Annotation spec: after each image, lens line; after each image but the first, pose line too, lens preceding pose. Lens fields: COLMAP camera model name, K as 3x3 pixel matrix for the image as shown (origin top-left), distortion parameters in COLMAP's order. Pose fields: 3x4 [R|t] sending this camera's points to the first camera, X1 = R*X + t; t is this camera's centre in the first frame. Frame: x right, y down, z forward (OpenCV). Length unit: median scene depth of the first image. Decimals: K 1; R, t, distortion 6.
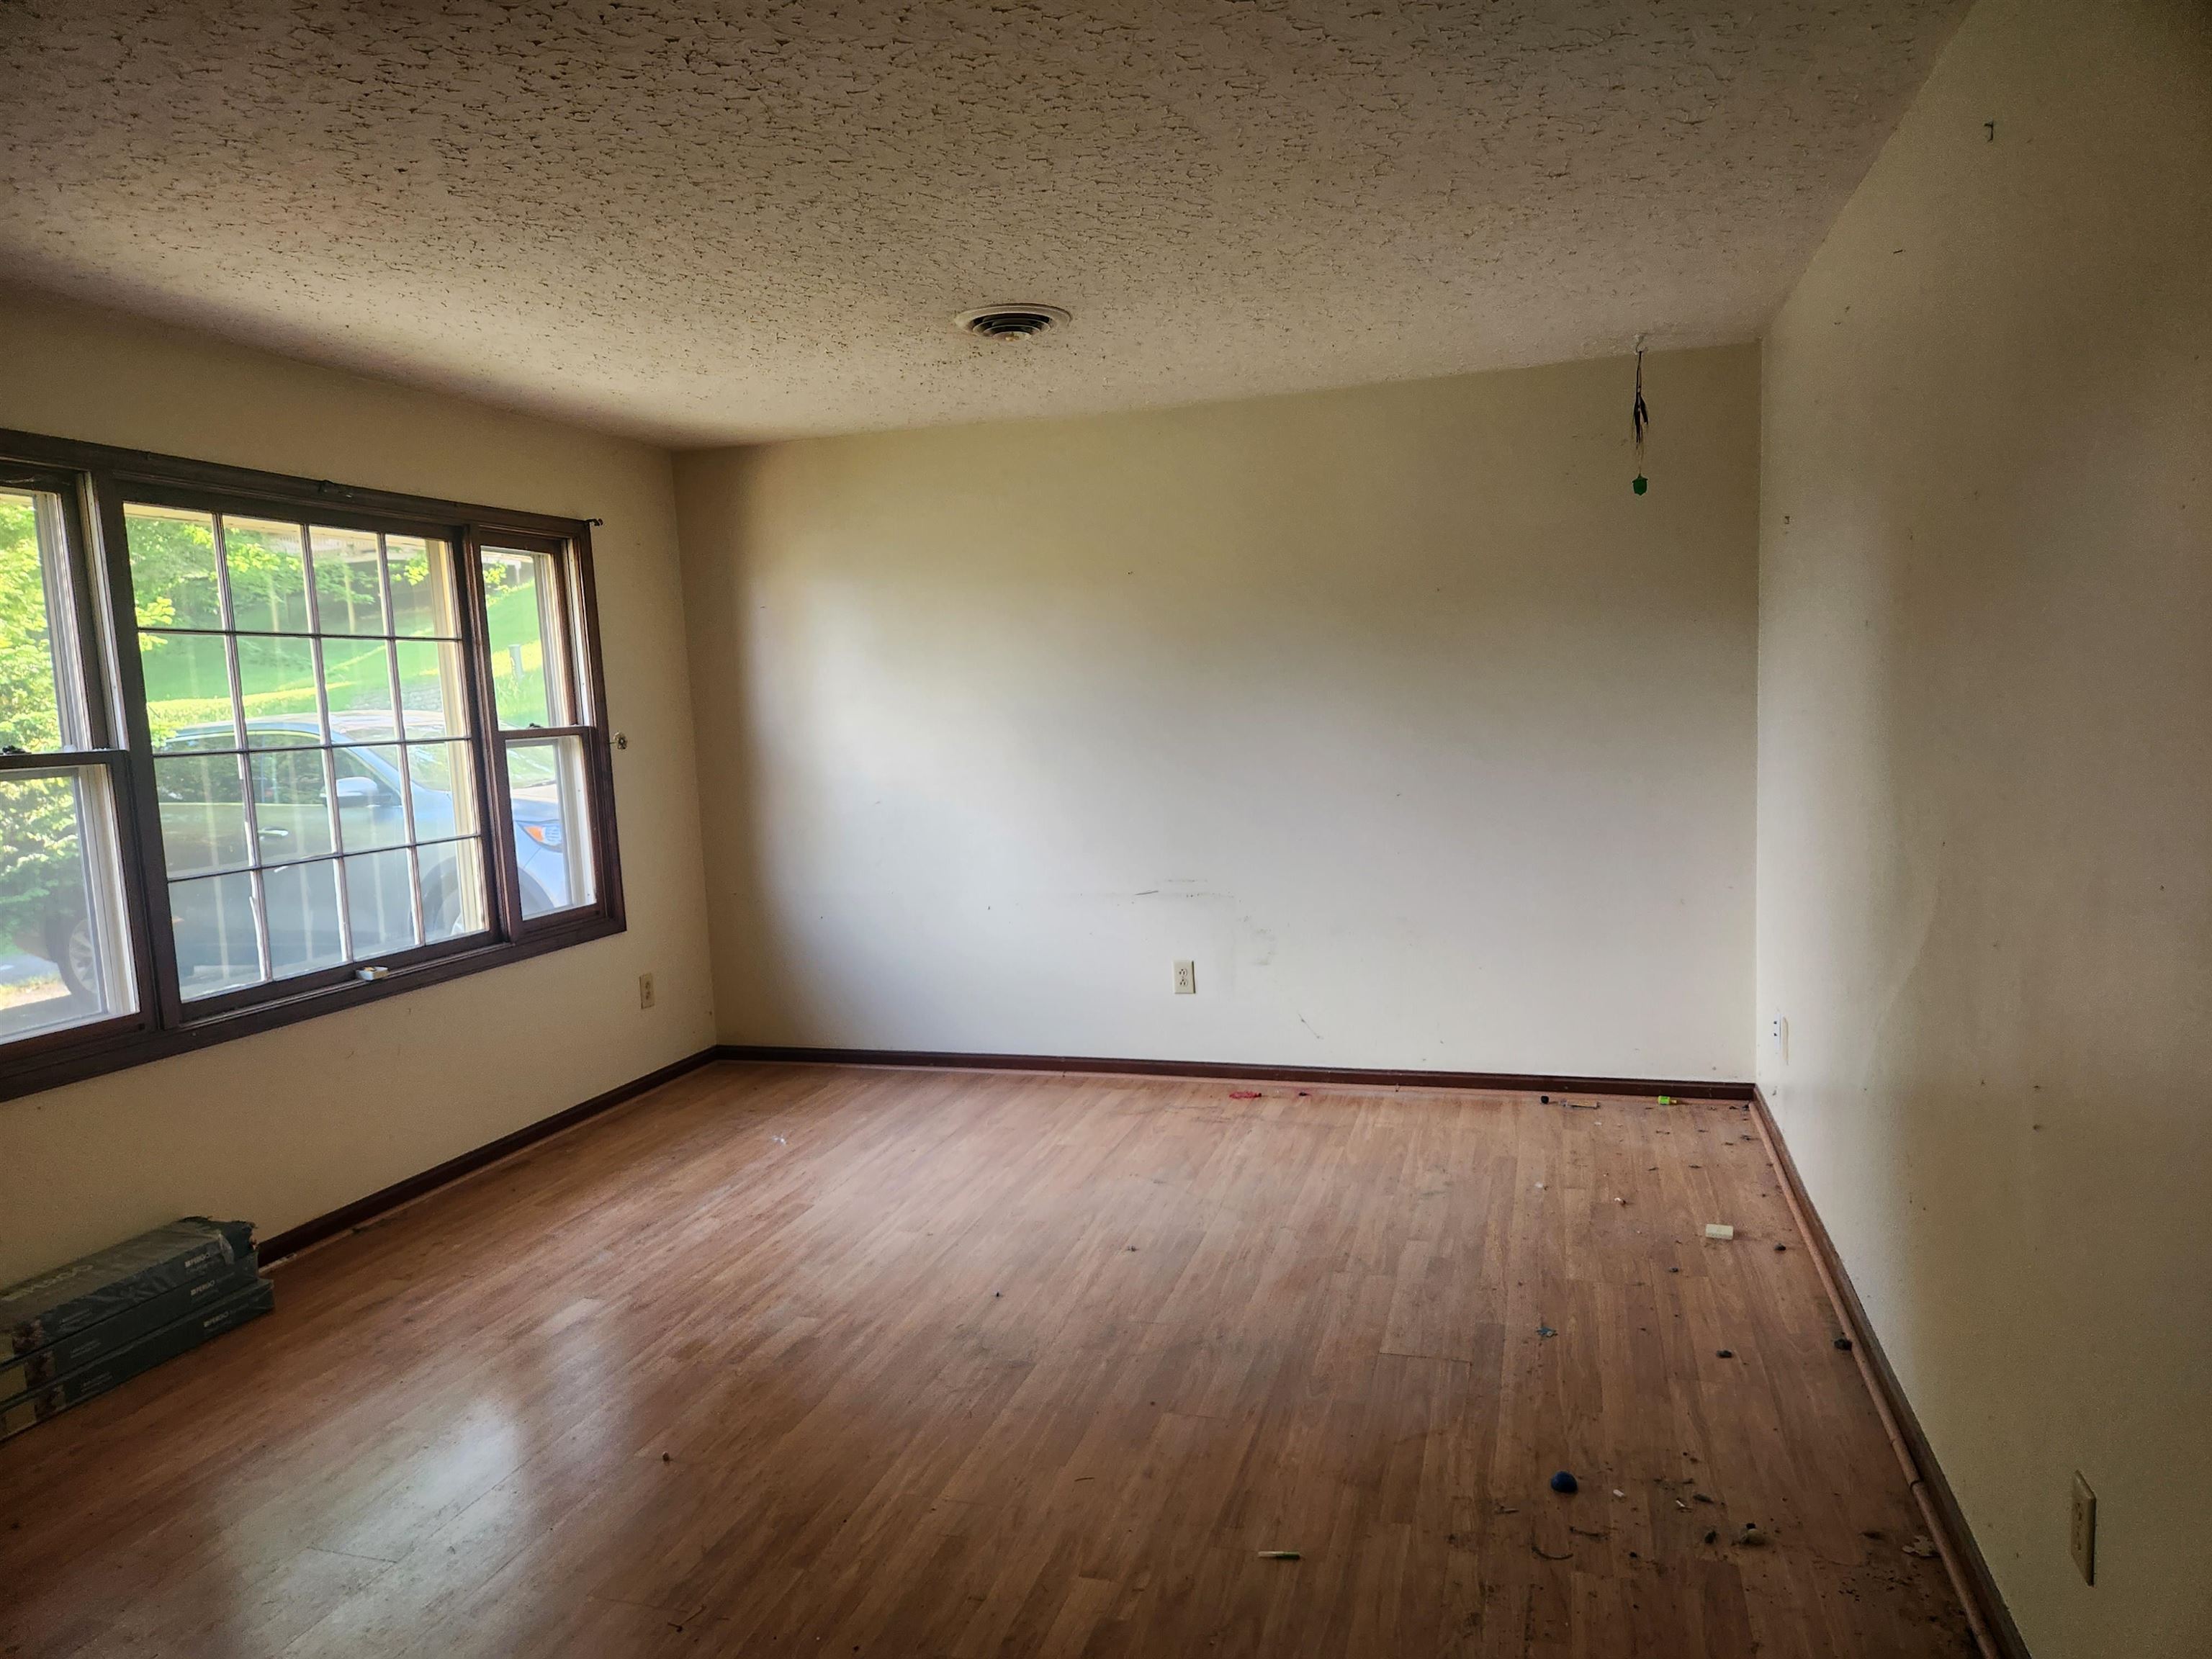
lens RADIAL K [[1462.5, 0, 1111.4], [0, 1462.5, 849.1], [0, 0, 1]] dist [0.094176, -0.076516]
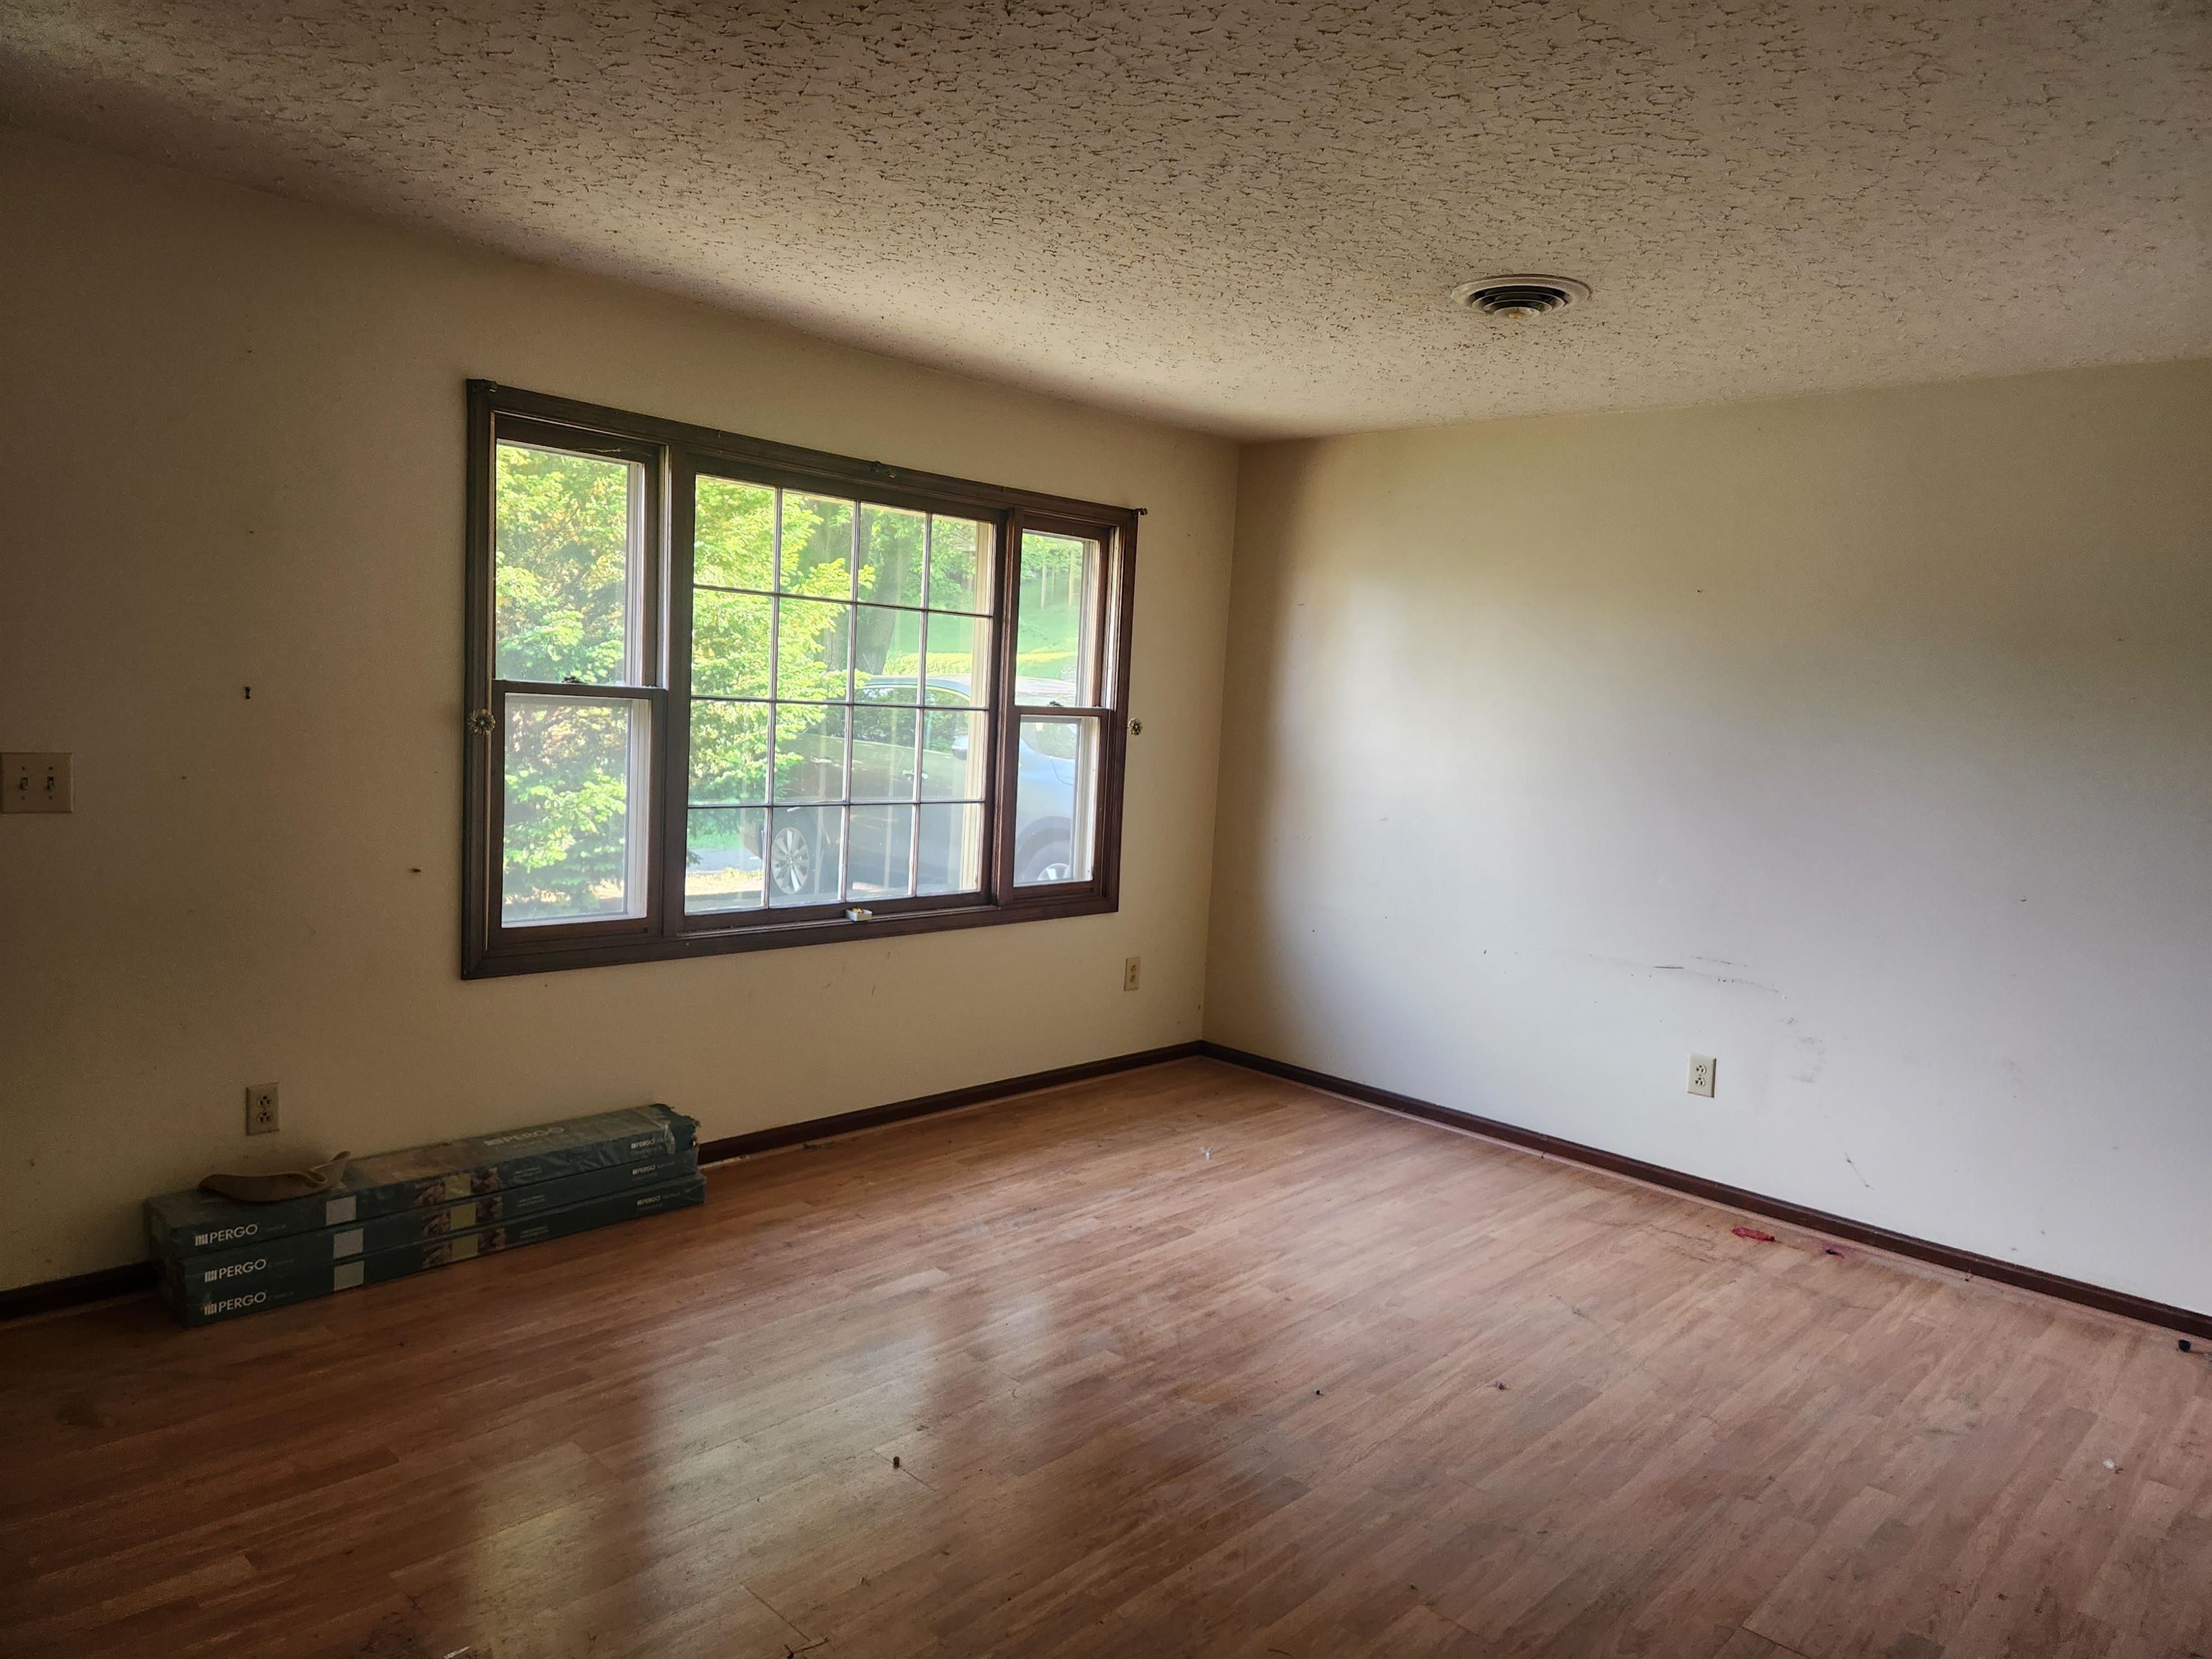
lens RADIAL K [[1477.3, 0, 1106.0], [0, 1477.3, 829.5], [0, 0, 1]] dist [0.092188, -0.080560]
pose [[0.894839, 0.137186, -0.424785, 0.119434], [-0.143121, 0.989540, 0.018083, -0.024449], [0.422823, 0.044615, 0.905114, 0.099670]]
